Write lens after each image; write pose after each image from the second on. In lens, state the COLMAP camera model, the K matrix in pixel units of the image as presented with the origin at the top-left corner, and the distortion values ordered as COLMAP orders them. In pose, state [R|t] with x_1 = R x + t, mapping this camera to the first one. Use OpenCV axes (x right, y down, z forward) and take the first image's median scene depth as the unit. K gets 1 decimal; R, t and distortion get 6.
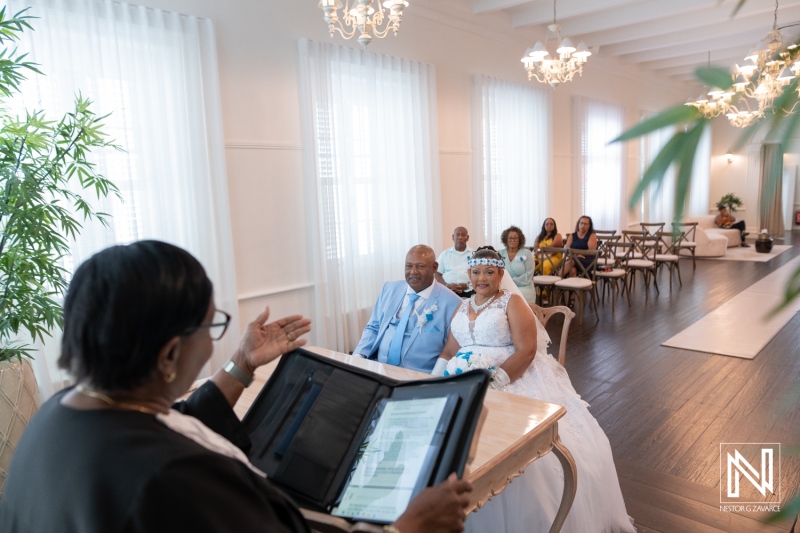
lens RADIAL K [[555.0, 0, 400.0], [0, 555.0, 266.5], [0, 0, 1]] dist [-0.006758, -0.003229]
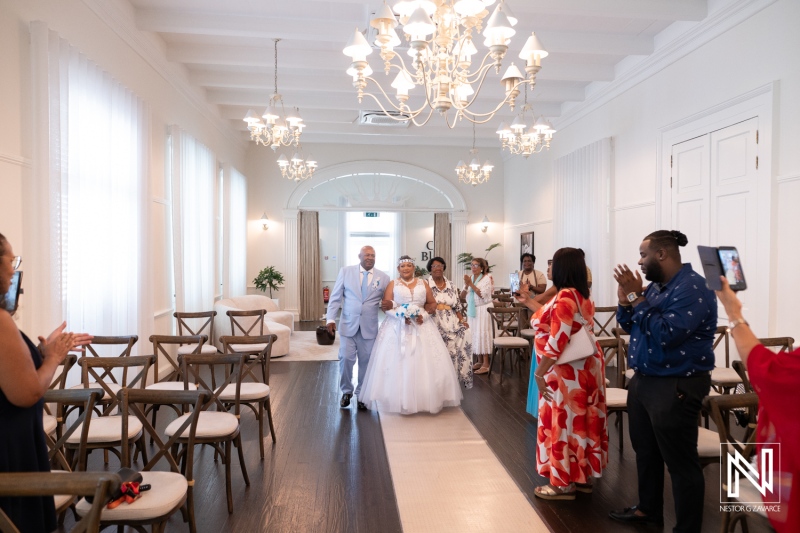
lens RADIAL K [[555.0, 0, 400.0], [0, 555.0, 266.5], [0, 0, 1]] dist [-0.006758, -0.003229]
pose [[0.658533, 0.025308, 0.752126, 0.119506], [0.077027, 0.991919, -0.100818, -0.037694], [-0.748600, 0.124326, 0.651262, 0.340340]]
